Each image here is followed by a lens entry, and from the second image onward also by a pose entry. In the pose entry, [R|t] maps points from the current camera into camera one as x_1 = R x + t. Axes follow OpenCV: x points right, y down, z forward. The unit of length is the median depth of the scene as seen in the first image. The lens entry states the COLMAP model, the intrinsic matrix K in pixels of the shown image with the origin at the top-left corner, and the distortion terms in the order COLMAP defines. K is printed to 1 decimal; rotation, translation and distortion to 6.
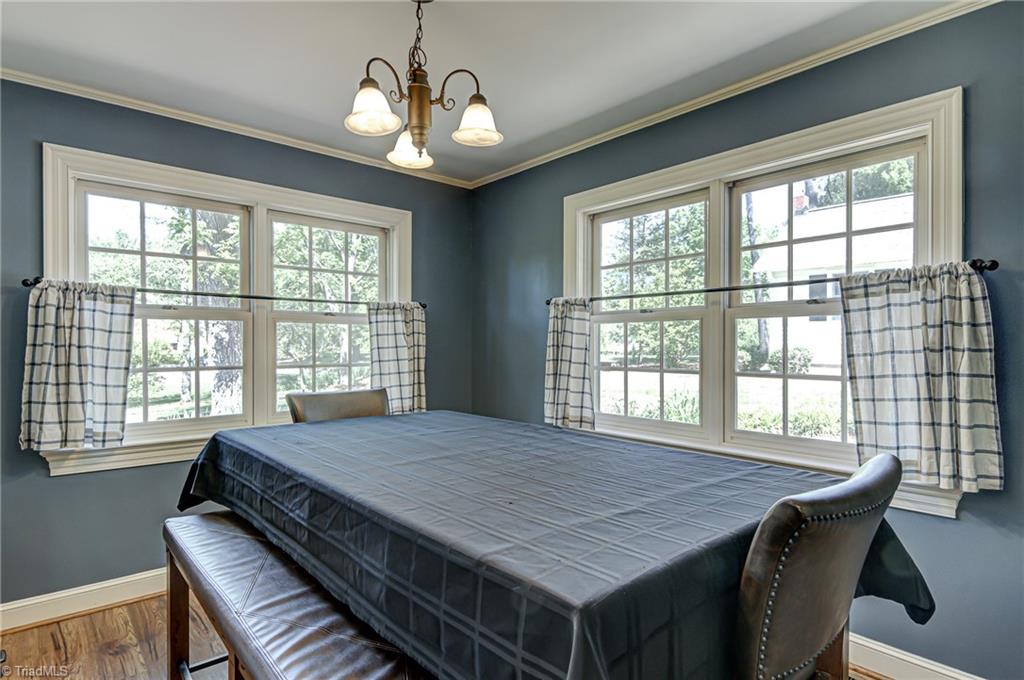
lens RADIAL K [[544.7, 0, 517.2], [0, 544.7, 346.9], [0, 0, 1]] dist [-0.002287, -0.003684]
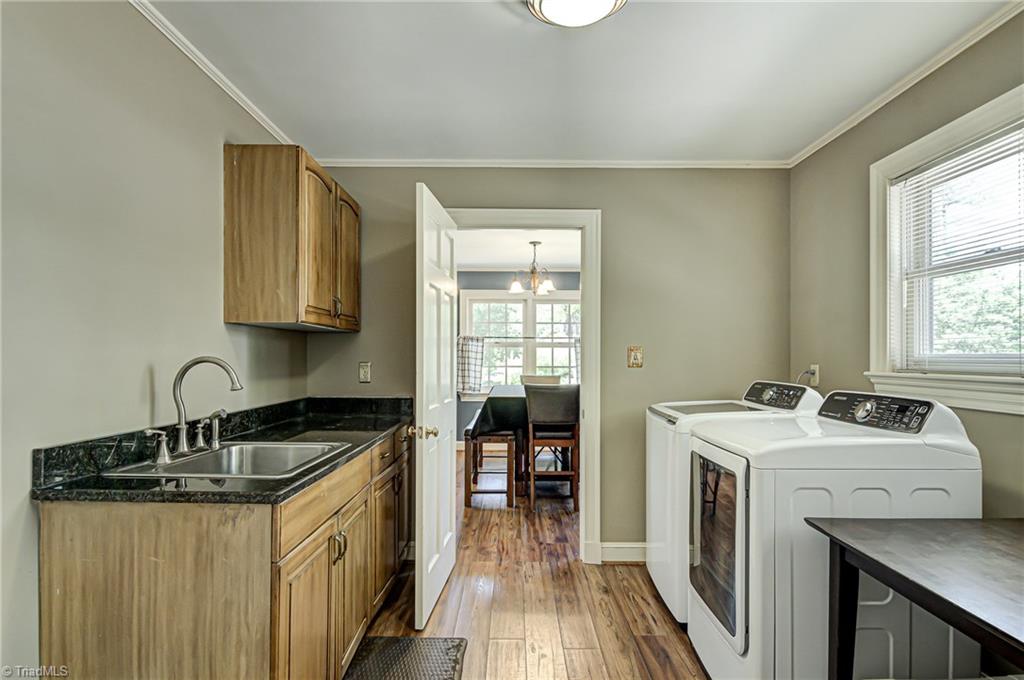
lens RADIAL K [[544.7, 0, 510.0], [0, 544.7, 351.3], [0, 0, 1]] dist [-0.002287, -0.003684]
pose [[0.756750, -0.004573, -0.653689, 1.495088], [-0.007491, 0.999849, -0.015668, 0.012165], [0.653662, 0.016754, 0.756601, -1.250599]]
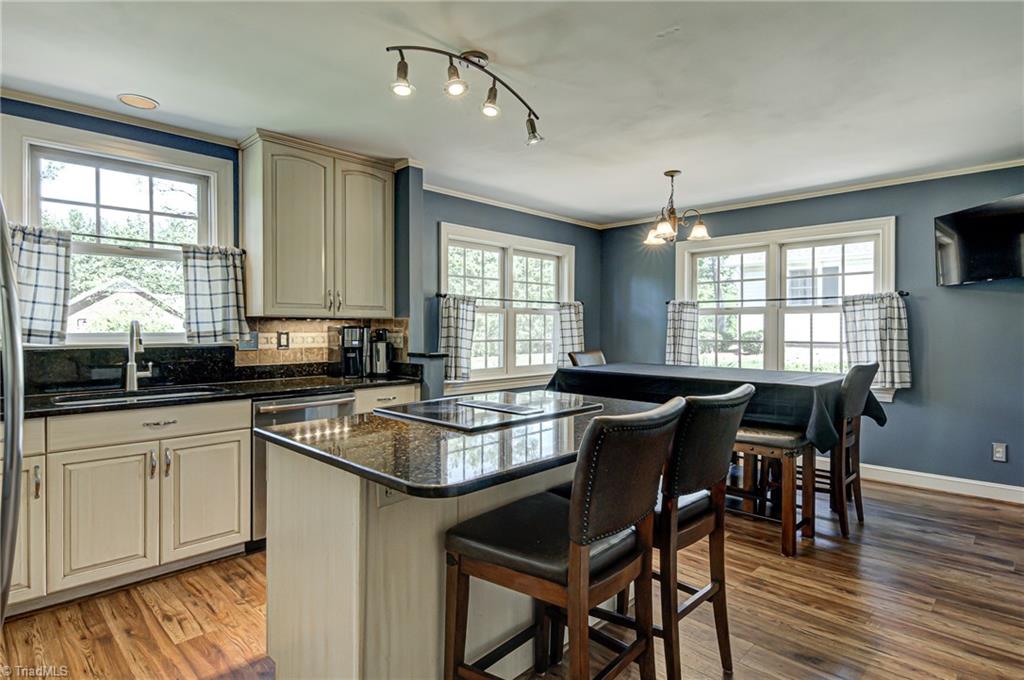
lens RADIAL K [[544.7, 0, 503.0], [0, 544.7, 331.5], [0, 0, 1]] dist [-0.002287, -0.003684]
pose [[0.997690, 0.000133, 0.067925, -0.902821], [-0.000158, 1.000000, 0.000363, 0.013286], [-0.067925, -0.000373, 0.997690, -1.077449]]
